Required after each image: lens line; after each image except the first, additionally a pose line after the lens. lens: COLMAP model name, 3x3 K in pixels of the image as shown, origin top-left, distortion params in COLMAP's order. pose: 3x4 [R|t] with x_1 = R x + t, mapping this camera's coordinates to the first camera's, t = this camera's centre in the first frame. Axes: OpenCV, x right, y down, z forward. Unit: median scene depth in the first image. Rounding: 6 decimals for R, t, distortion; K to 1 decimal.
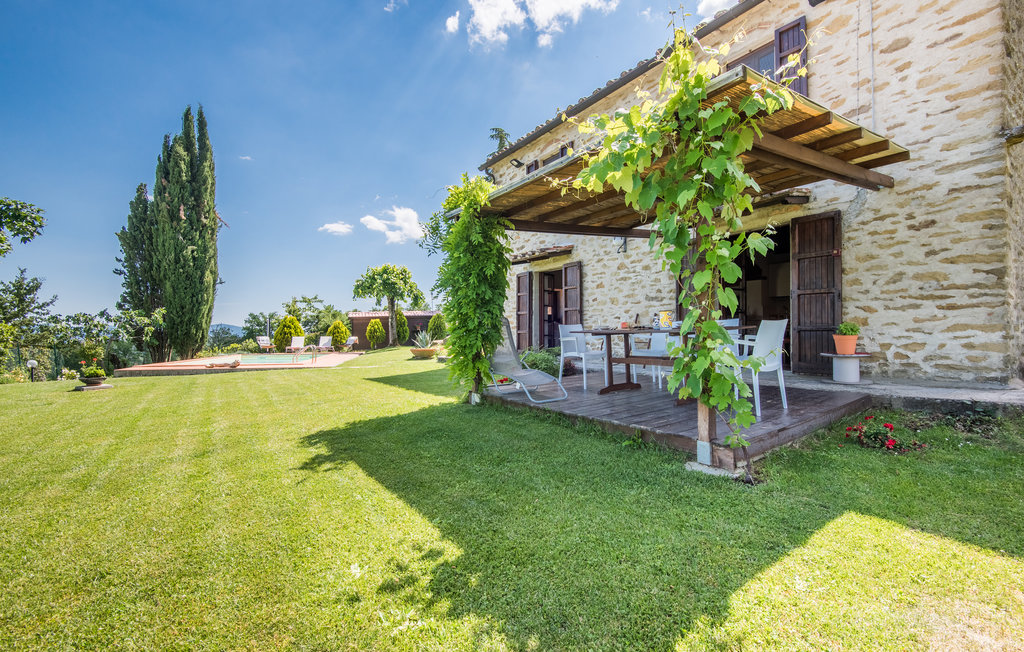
lens RADIAL K [[451.5, 0, 519.4], [0, 451.5, 332.2], [0, 0, 1]] dist [-0.013326, -0.001026]
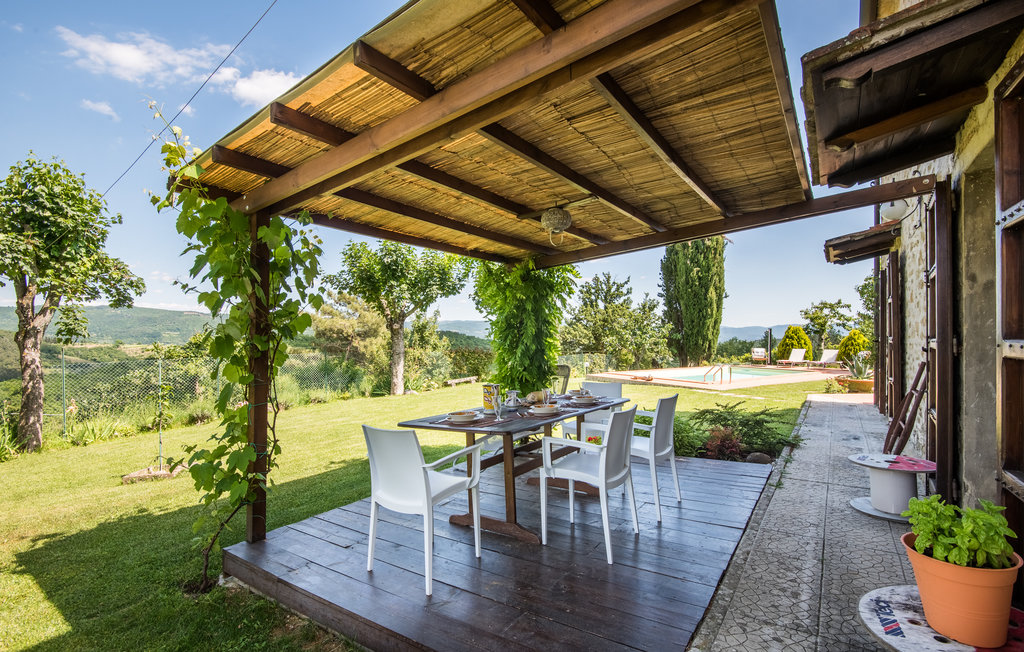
lens RADIAL K [[451.5, 0, 502.7], [0, 451.5, 331.8], [0, 0, 1]] dist [-0.013326, -0.001026]
pose [[0.305071, -0.003753, -0.952322, 0.189990], [0.004333, 0.999987, -0.002553, -0.025297], [0.952320, -0.003348, 0.305083, 0.160213]]
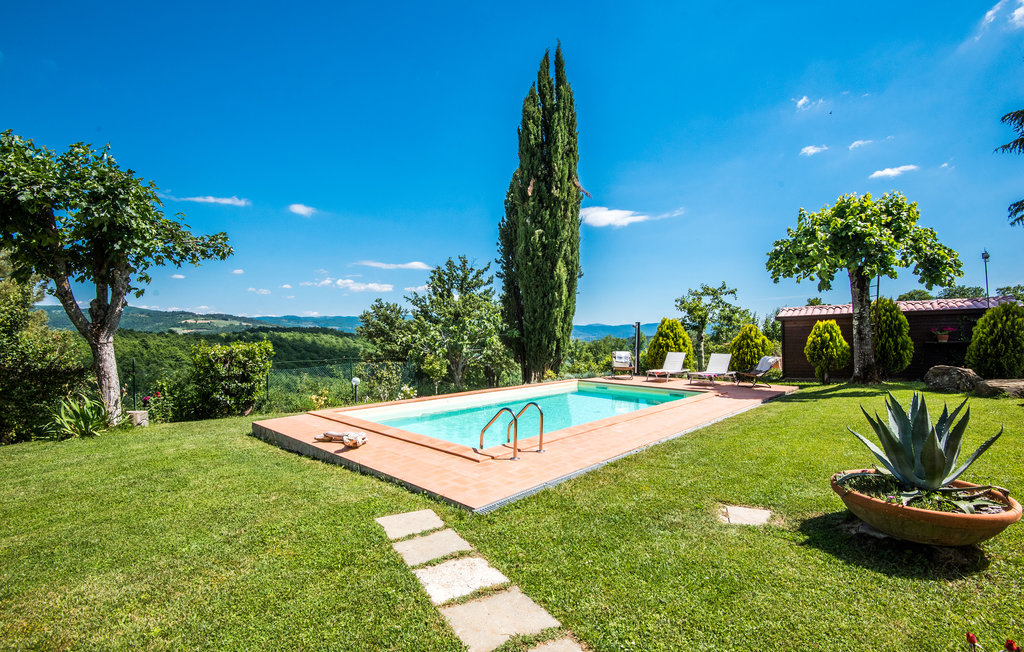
lens RADIAL K [[451.5, 0, 514.1], [0, 451.5, 342.1], [0, 0, 1]] dist [-0.013326, -0.001026]
pose [[0.539724, 0.021943, -0.841556, -0.099867], [0.001739, 0.999629, 0.027180, -0.021127], [0.841840, -0.016134, 0.539486, 0.497139]]
